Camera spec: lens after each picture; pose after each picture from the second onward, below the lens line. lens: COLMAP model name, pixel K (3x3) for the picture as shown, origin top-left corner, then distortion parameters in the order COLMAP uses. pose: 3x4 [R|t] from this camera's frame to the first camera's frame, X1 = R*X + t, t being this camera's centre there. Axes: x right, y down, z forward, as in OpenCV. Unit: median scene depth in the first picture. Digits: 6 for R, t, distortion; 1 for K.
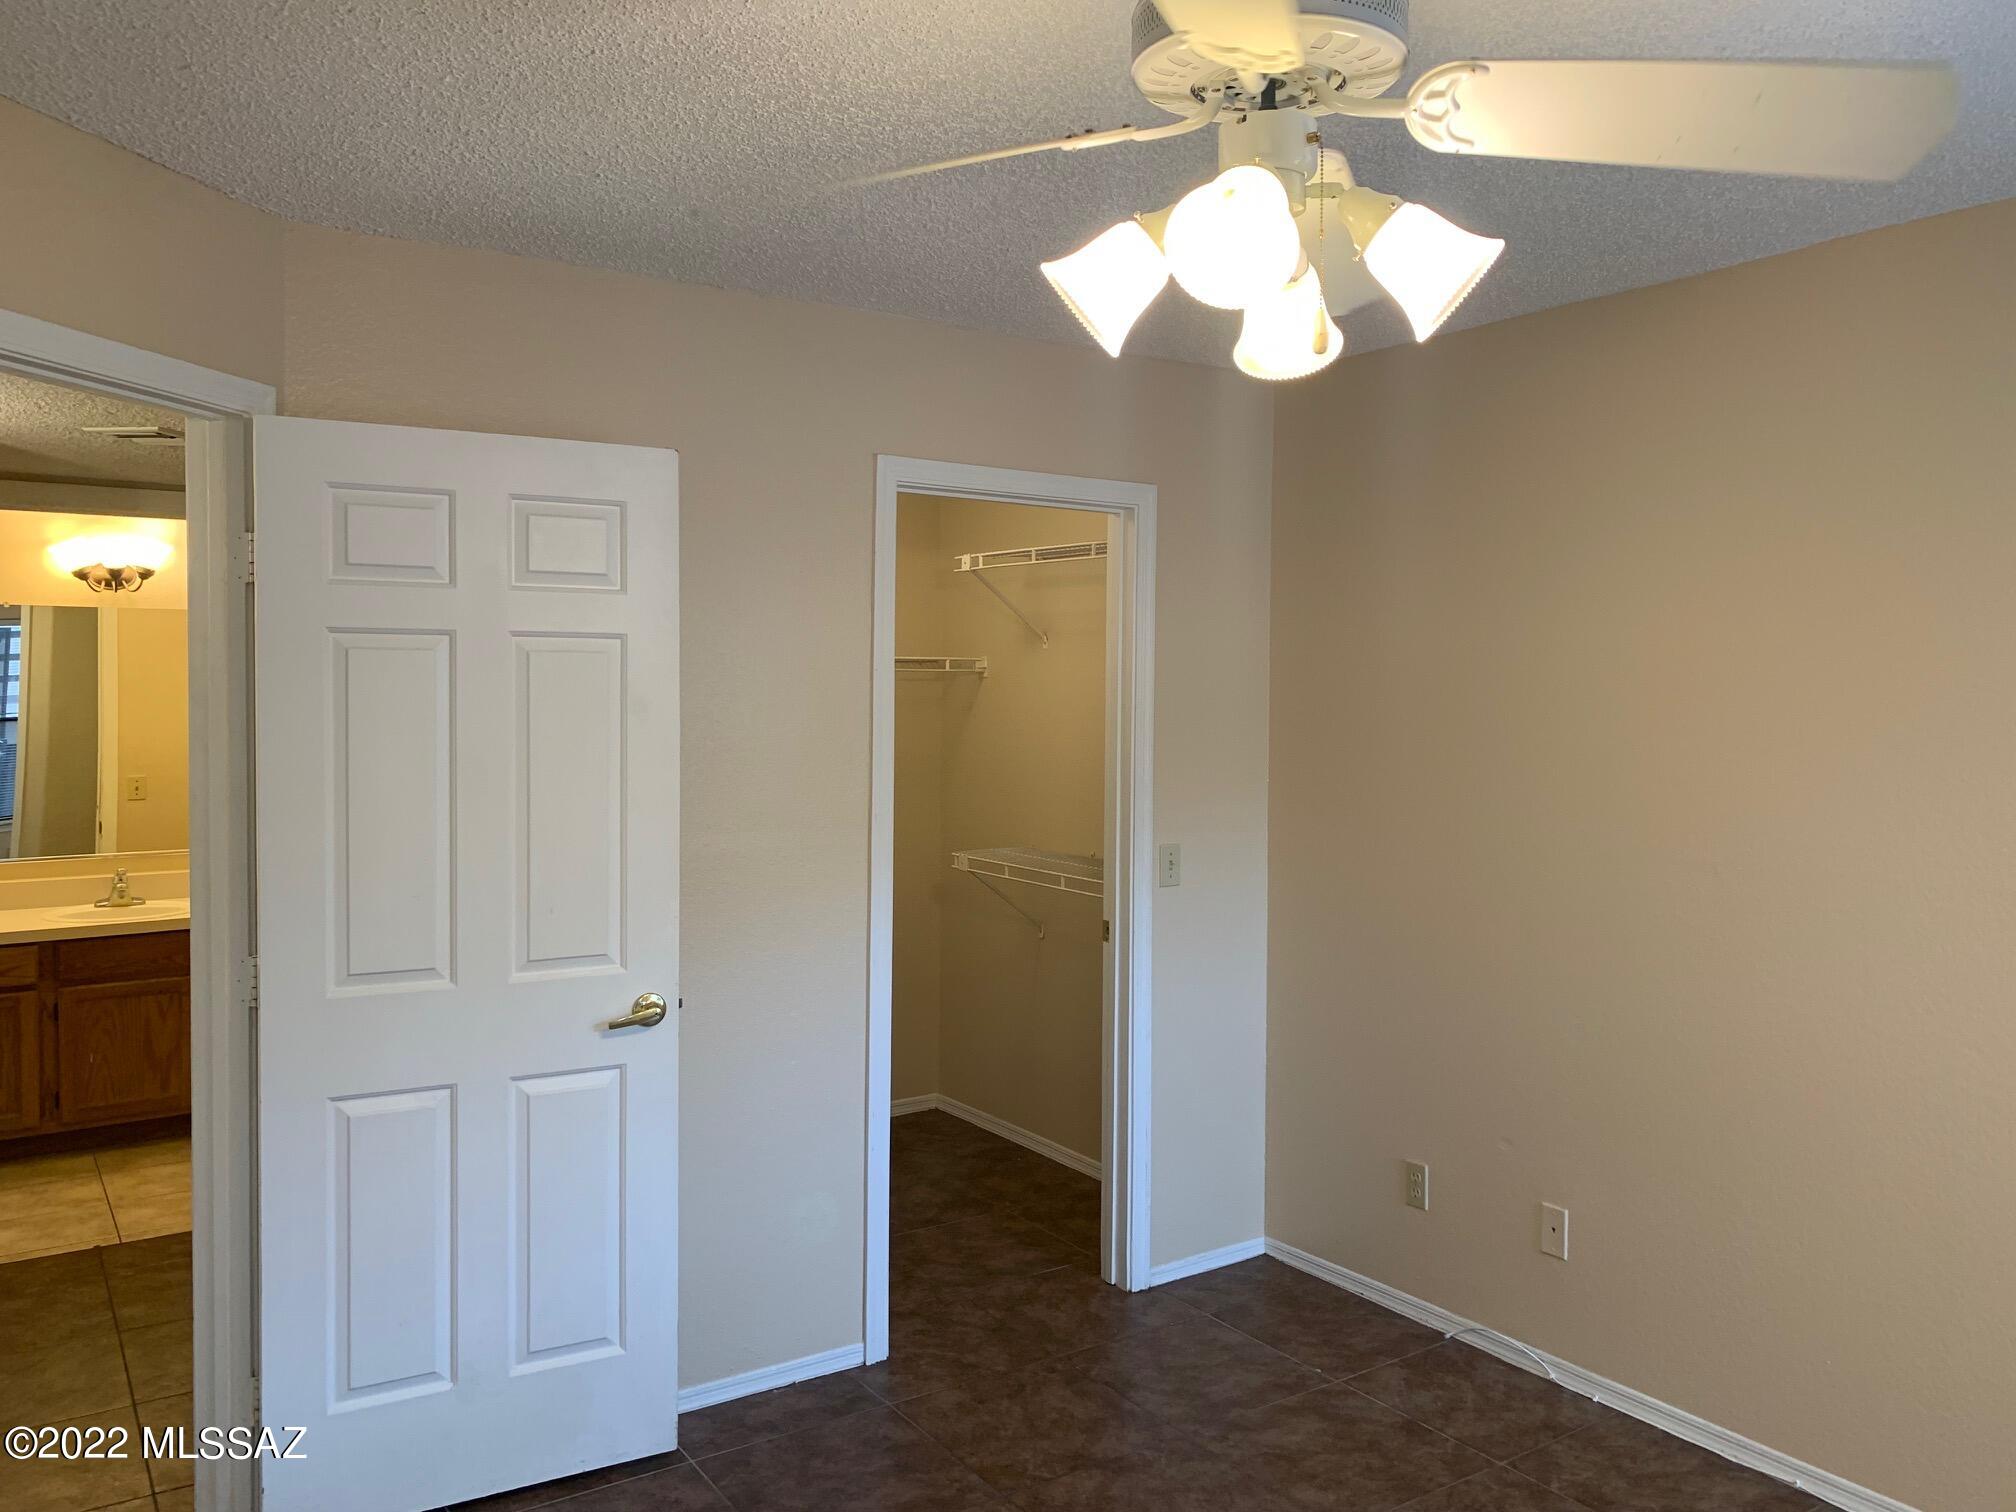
lens RADIAL K [[1552.6, 0, 1017.0], [0, 1552.6, 744.0], [0, 0, 1]] dist [0.010846, 0.001125]
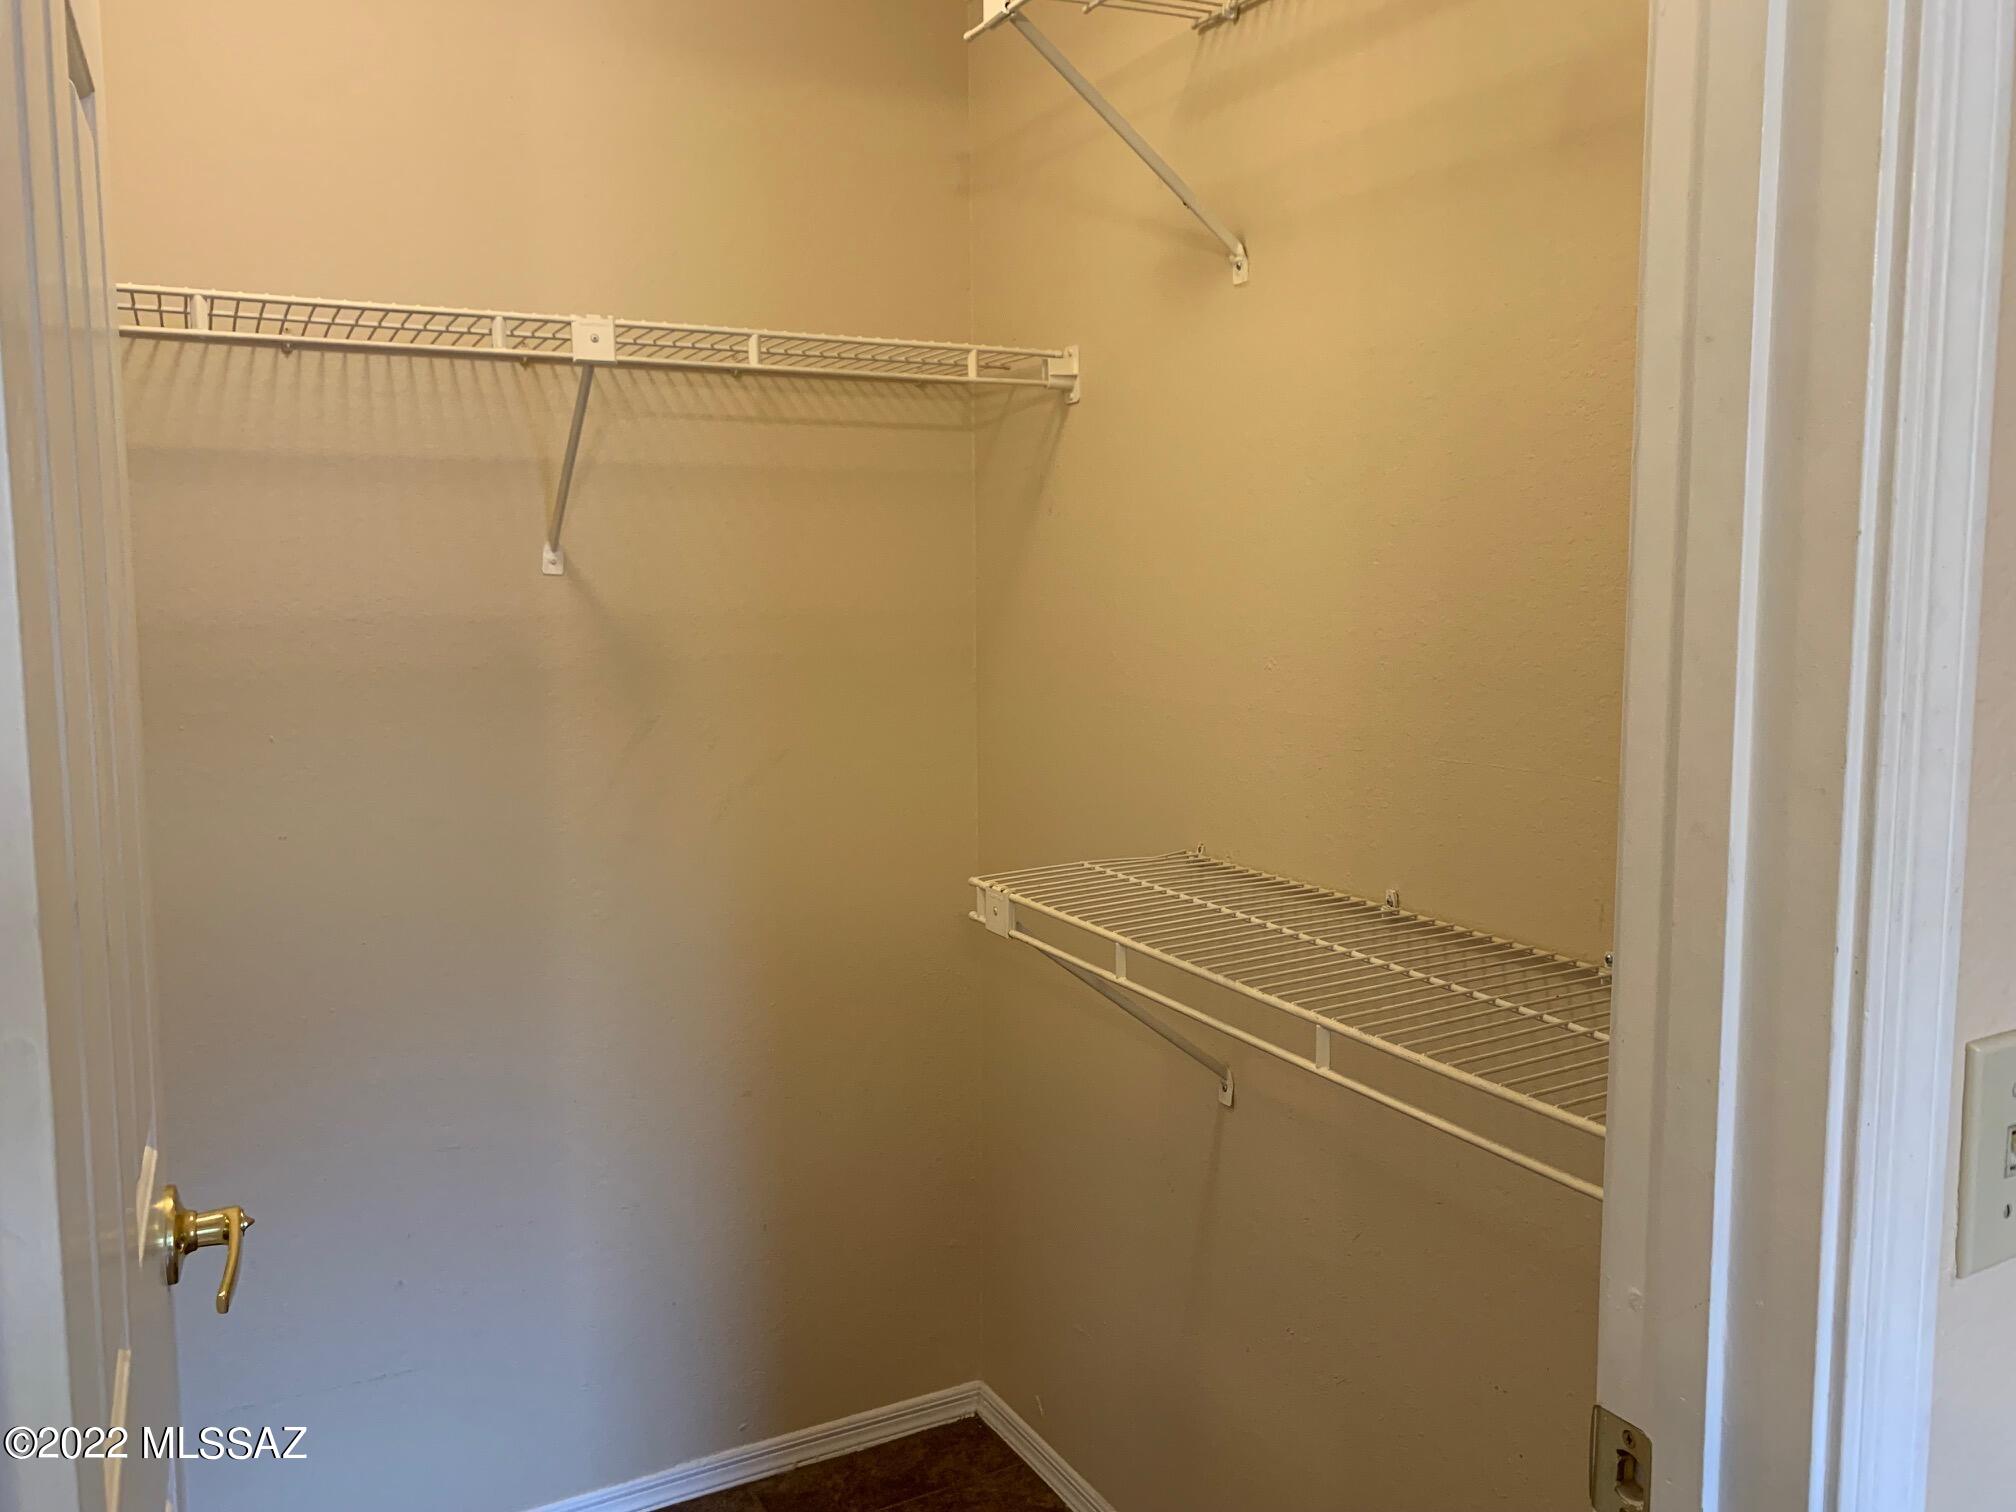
lens RADIAL K [[1552.6, 0, 1017.0], [0, 1552.6, 744.0], [0, 0, 1]] dist [0.010846, 0.001125]
pose [[0.996278, 0.008587, -0.085773, -0.001089], [-0.002454, 0.997448, 0.071361, 0.014318], [0.086167, -0.070885, 0.993756, 0.648093]]
